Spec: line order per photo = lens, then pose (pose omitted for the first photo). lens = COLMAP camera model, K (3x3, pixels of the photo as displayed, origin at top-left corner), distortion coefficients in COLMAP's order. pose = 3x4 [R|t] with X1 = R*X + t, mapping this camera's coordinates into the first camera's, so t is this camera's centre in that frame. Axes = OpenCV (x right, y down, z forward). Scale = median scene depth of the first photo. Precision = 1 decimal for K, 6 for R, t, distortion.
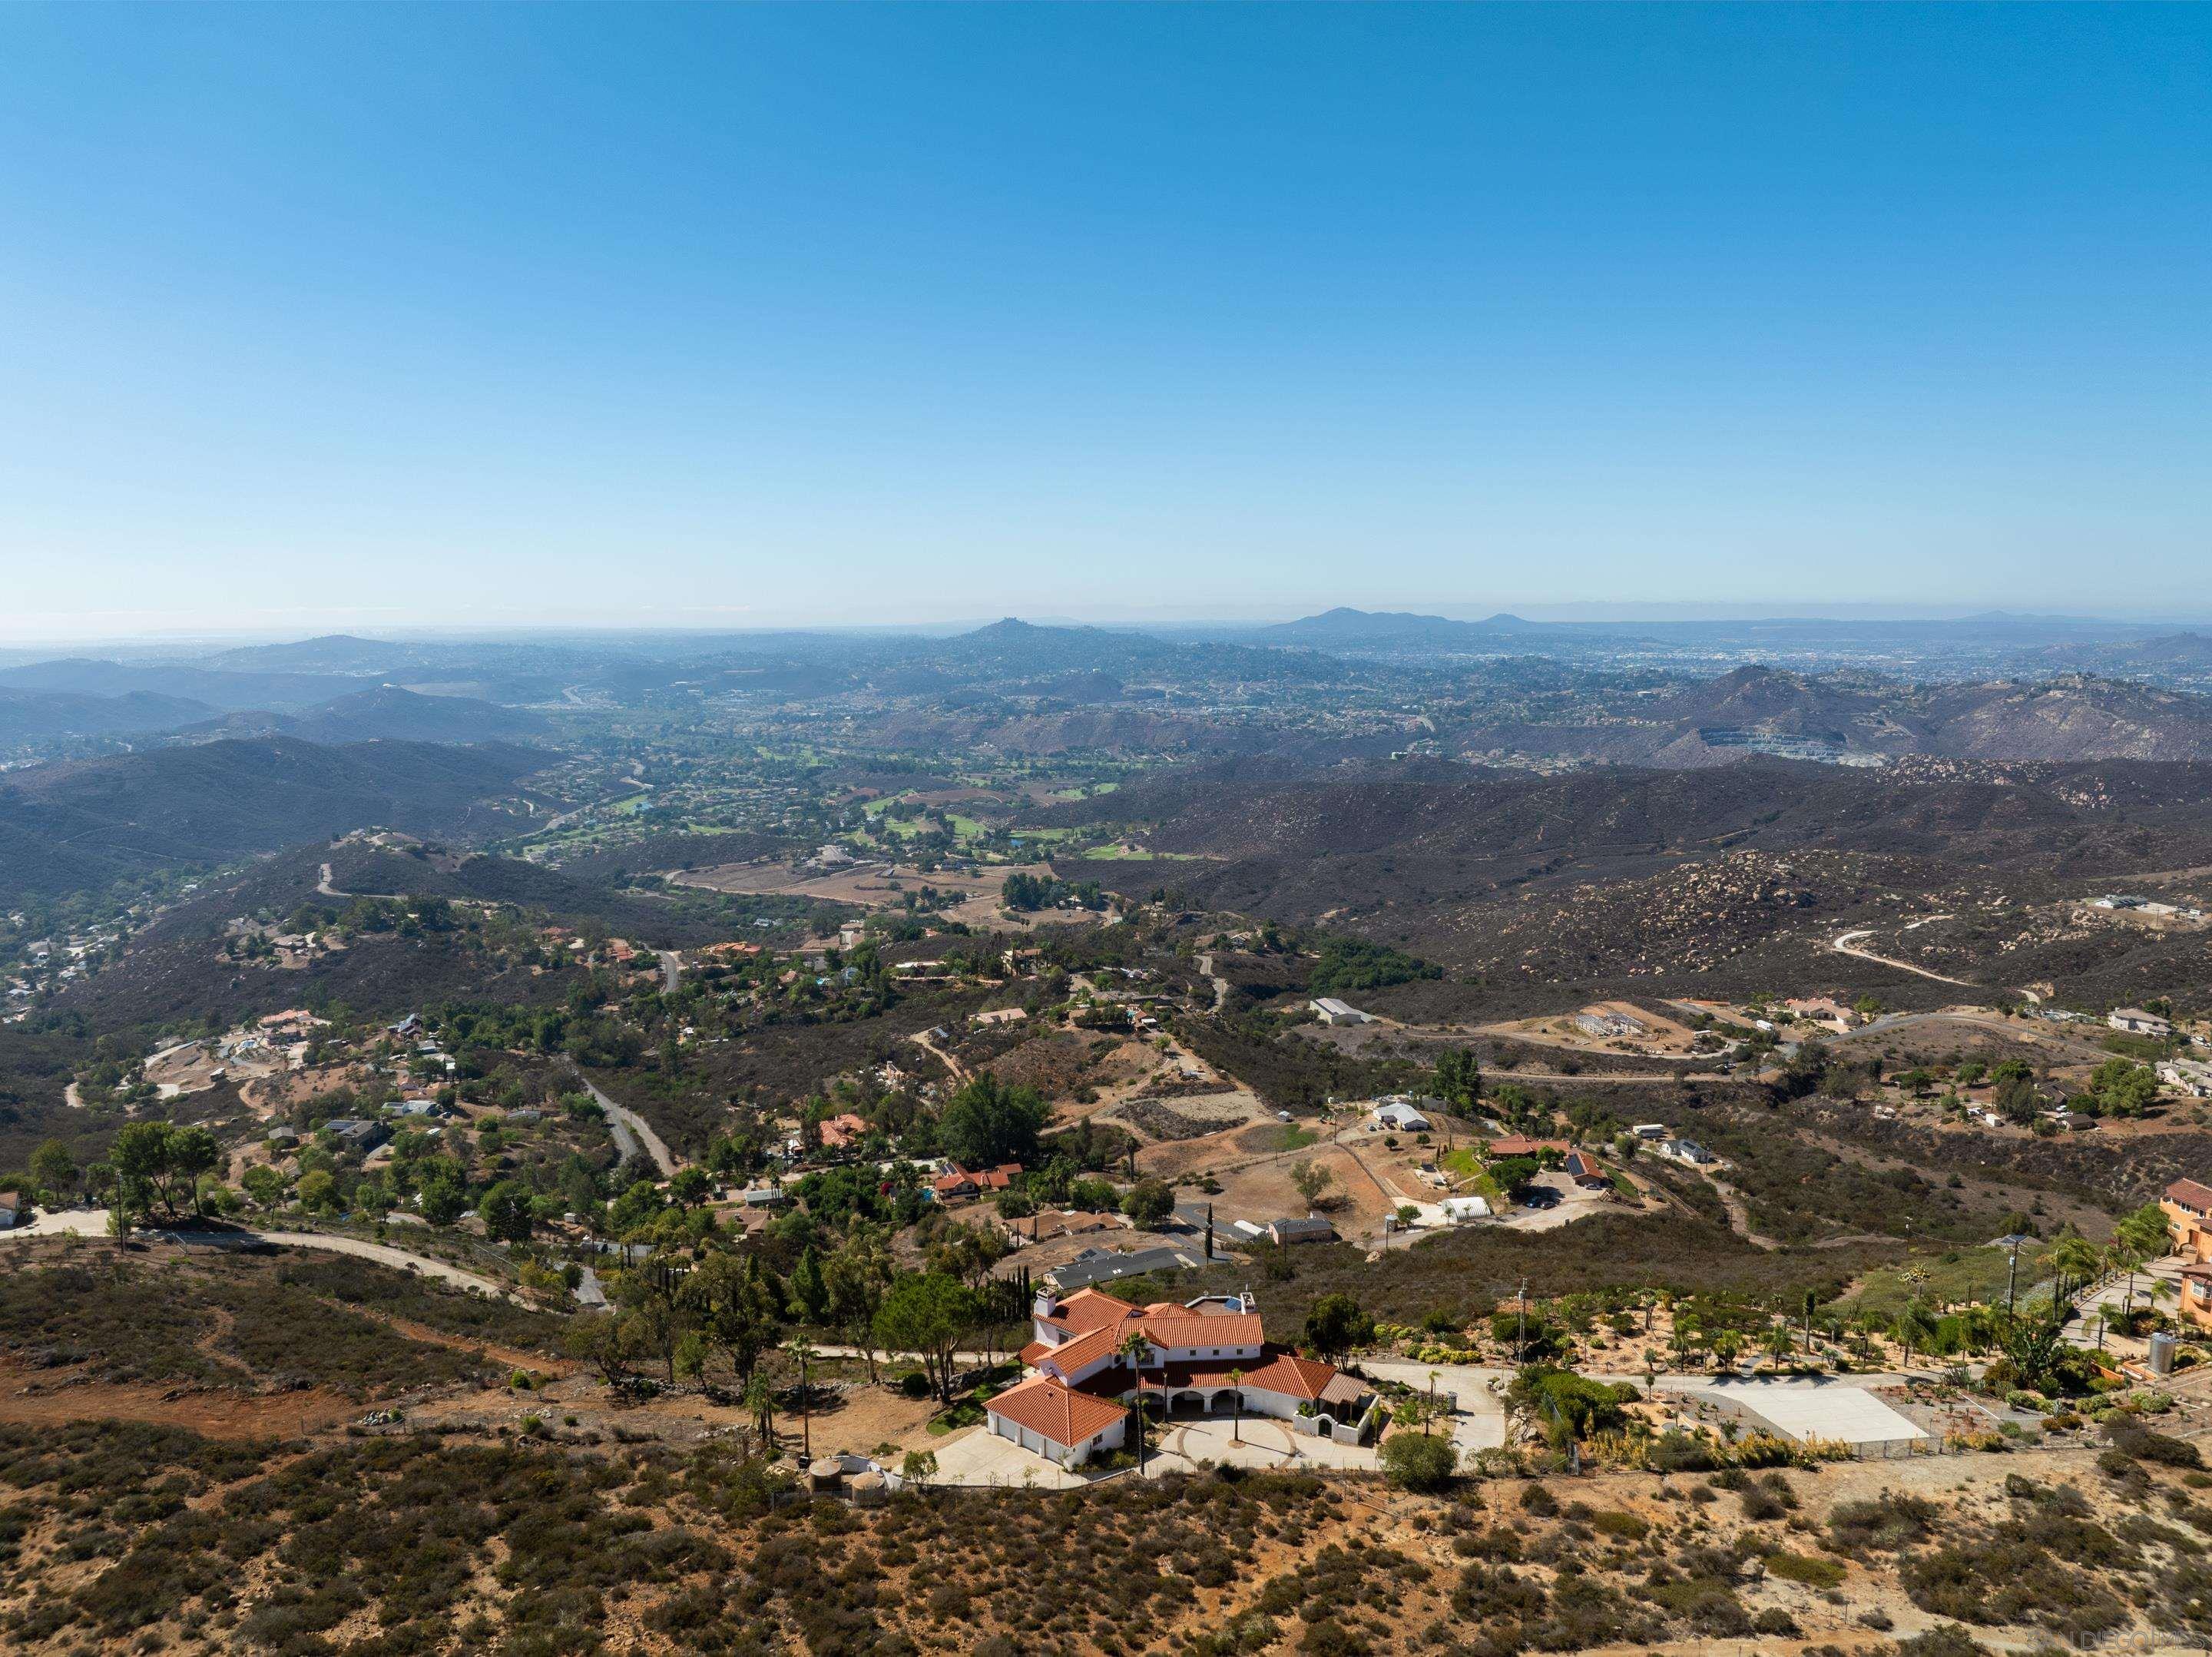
lens RADIAL K [[1559.8, 0, 1108.0], [0, 1559.8, 829.7], [0, 0, 1]] dist [-0.032425, -0.017040]
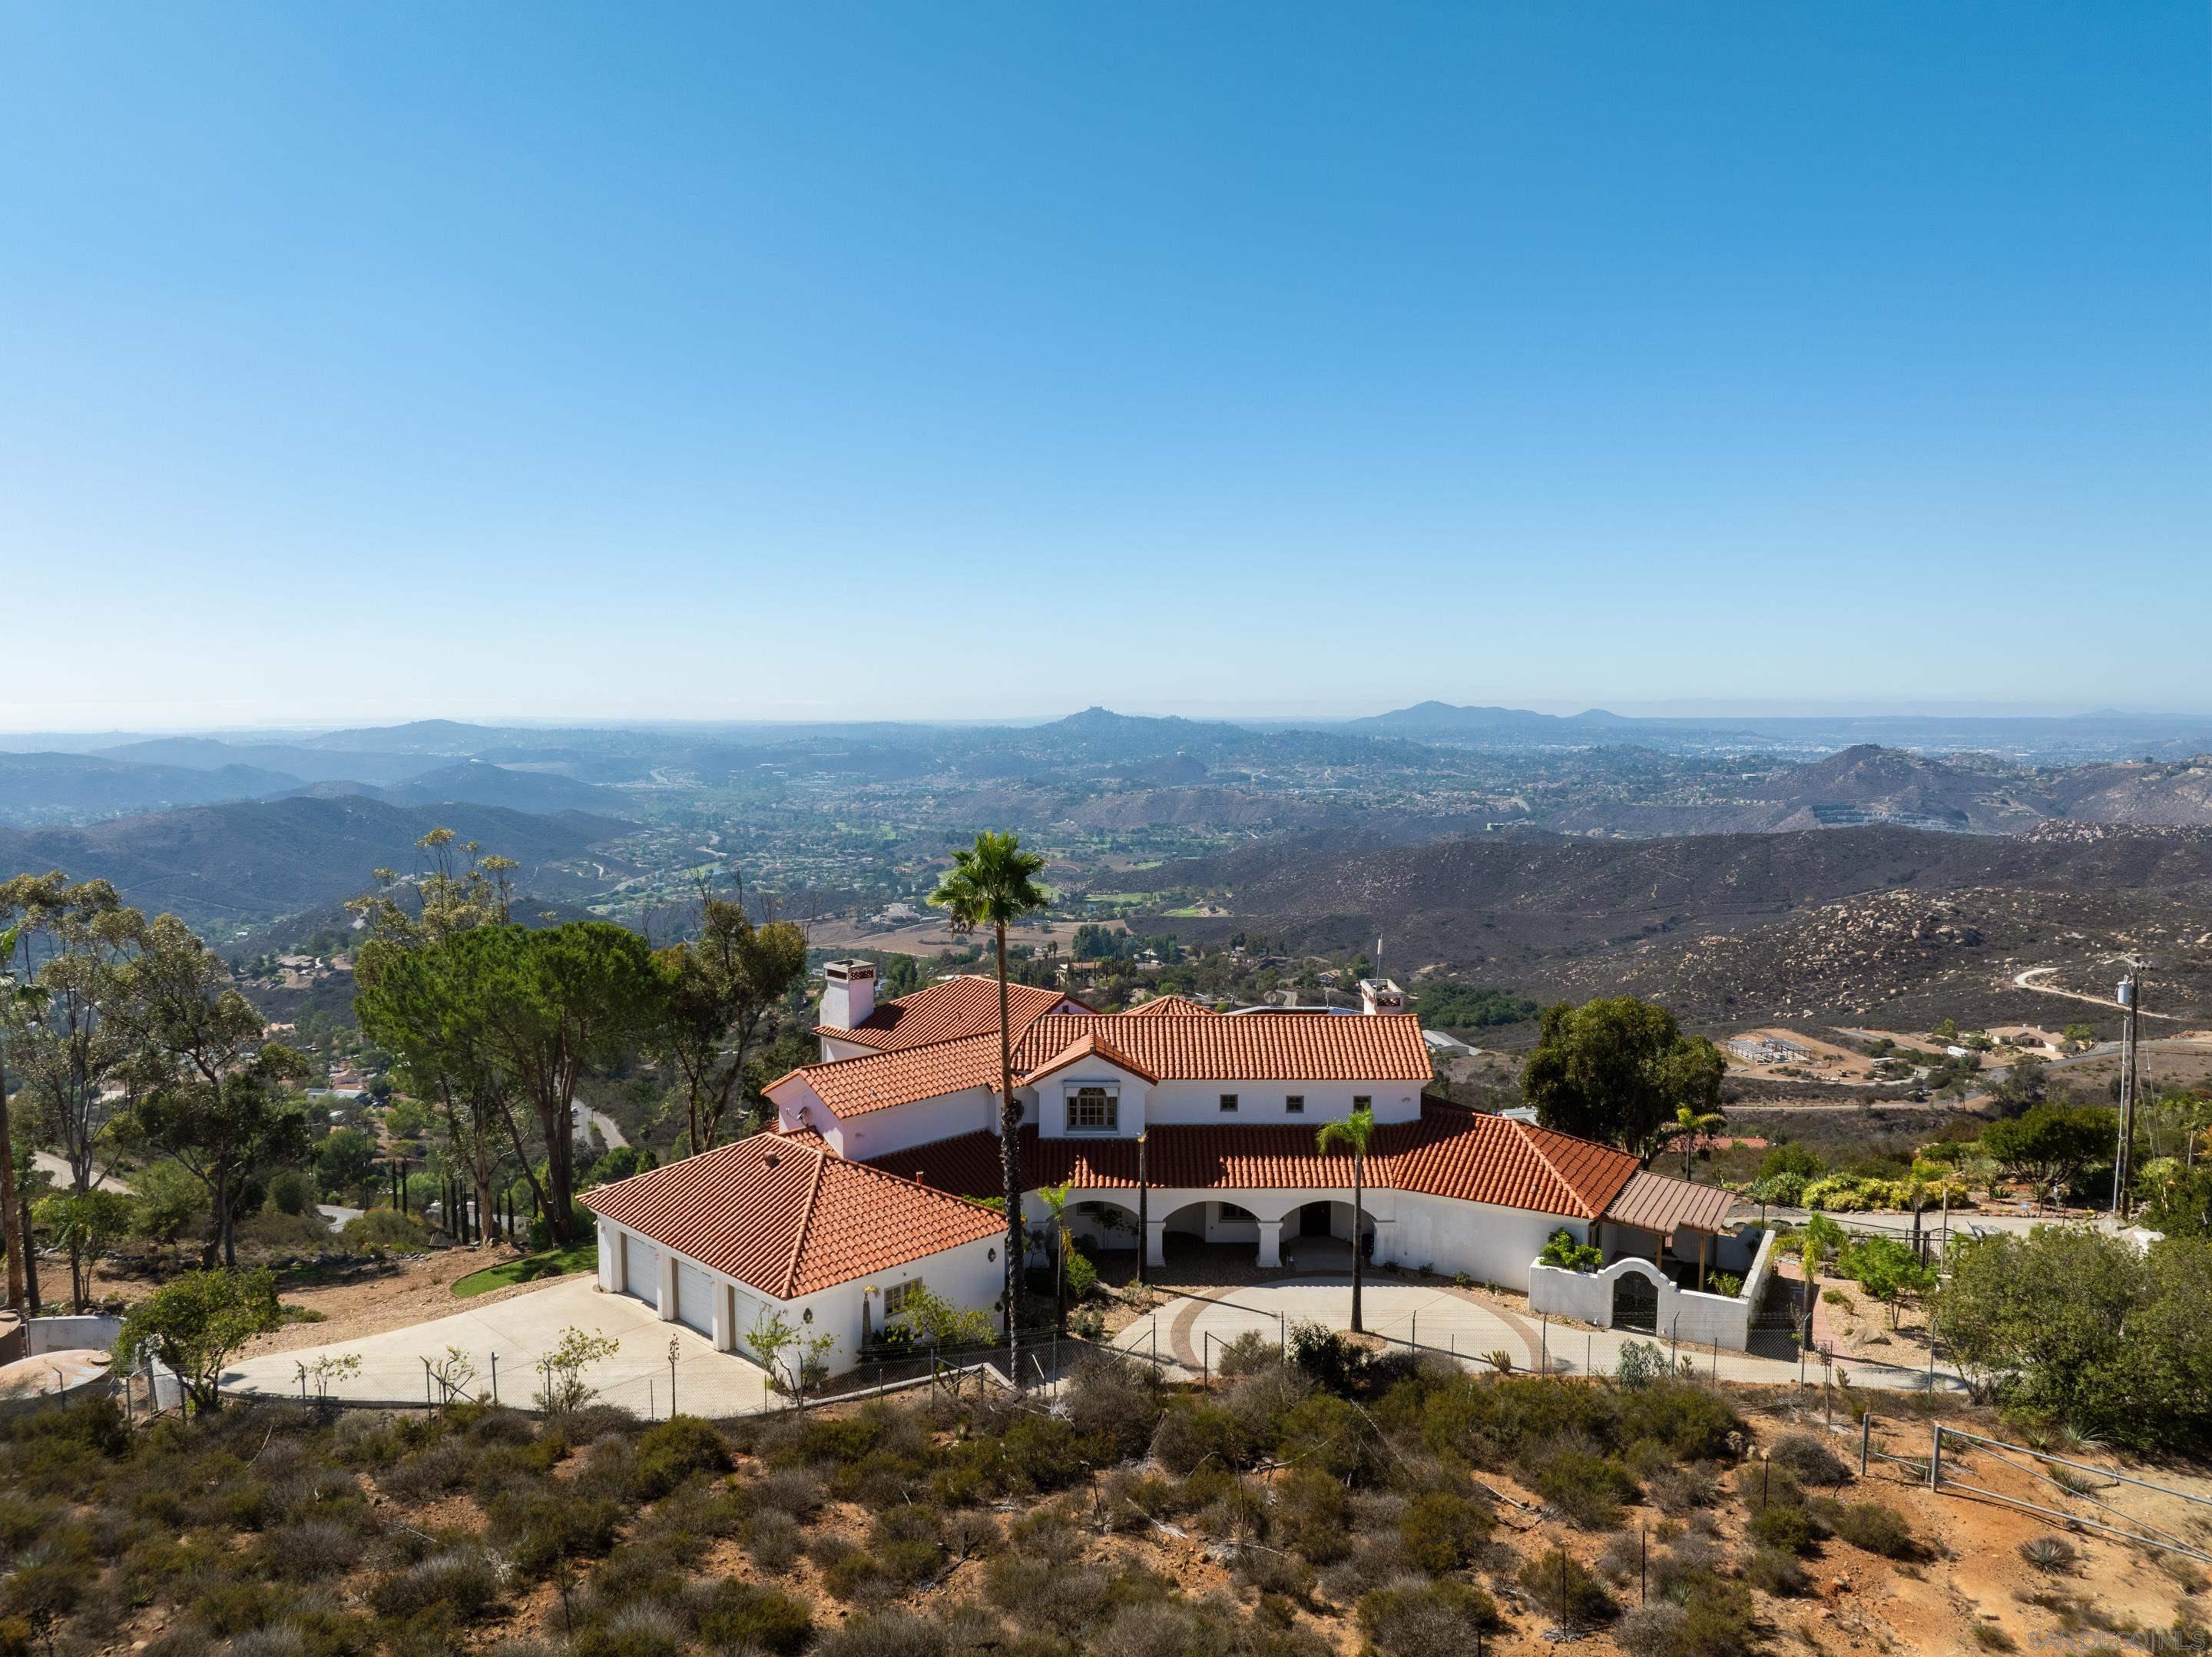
lens RADIAL K [[1559.8, 0, 1108.0], [0, 1559.8, 829.7], [0, 0, 1]] dist [-0.032425, -0.017040]
pose [[0.998436, 0.008434, -0.055266, 0.006829], [-0.011865, 0.998002, -0.062058, 0.043877], [0.054633, 0.062616, 0.996541, 0.094863]]
